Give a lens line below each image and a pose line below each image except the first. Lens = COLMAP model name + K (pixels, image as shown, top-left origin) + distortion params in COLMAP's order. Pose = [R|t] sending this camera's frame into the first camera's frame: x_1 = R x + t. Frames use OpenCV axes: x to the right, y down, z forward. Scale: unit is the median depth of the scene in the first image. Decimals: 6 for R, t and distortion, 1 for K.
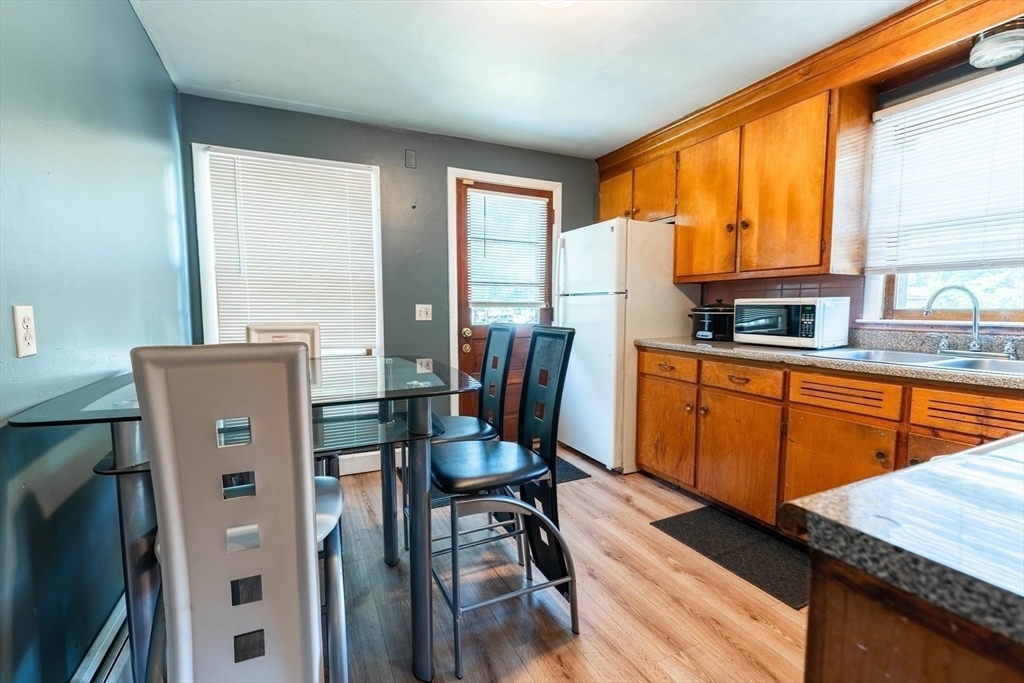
lens RADIAL K [[450.7, 0, 510.2], [0, 450.7, 342.3], [0, 0, 1]] dist [0.007237, -0.001984]
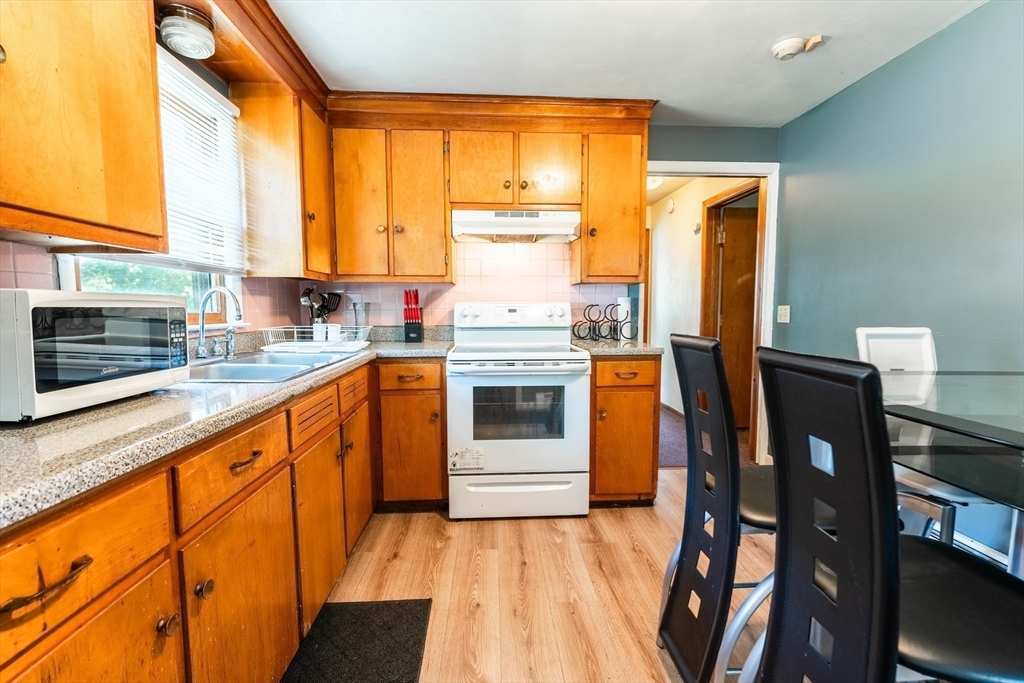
lens RADIAL K [[450.7, 0, 512.0], [0, 450.7, 344.2], [0, 0, 1]] dist [0.007237, -0.001984]
pose [[-0.927144, -0.028201, 0.373643, 0.065266], [0.032790, 0.987232, 0.155876, -0.108118], [-0.373268, 0.156771, -0.914382, 1.316092]]
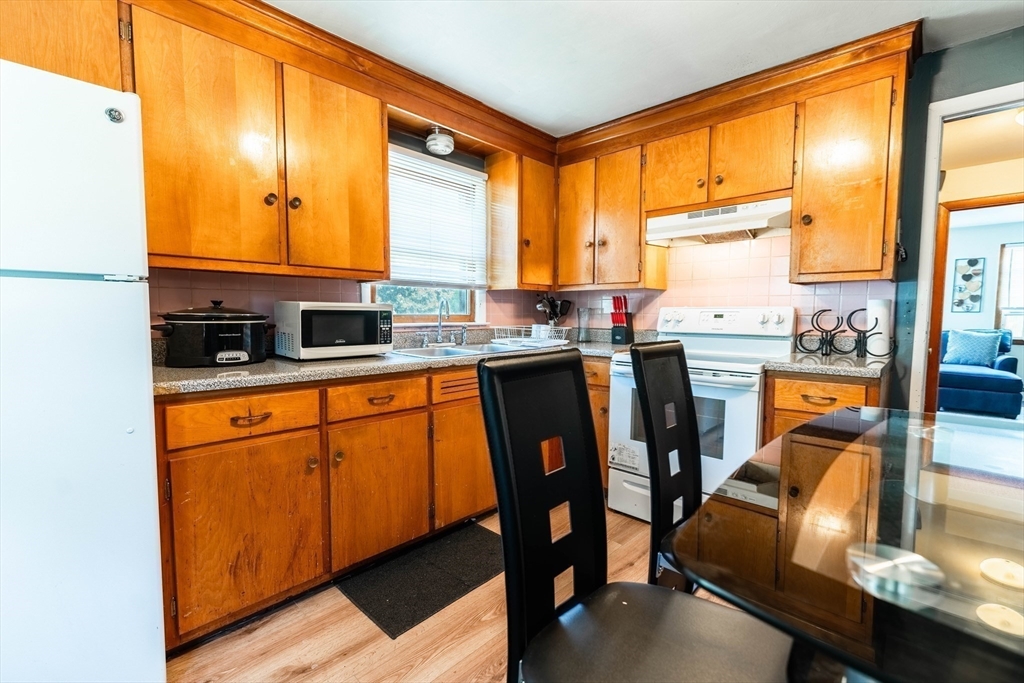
lens RADIAL K [[450.7, 0, 510.8], [0, 450.7, 344.5], [0, 0, 1]] dist [0.007237, -0.001984]
pose [[-0.357622, -0.065758, 0.931549, -0.354644], [0.071629, 0.992648, 0.097569, -0.083347], [-0.931116, 0.101619, -0.350282, 1.060794]]
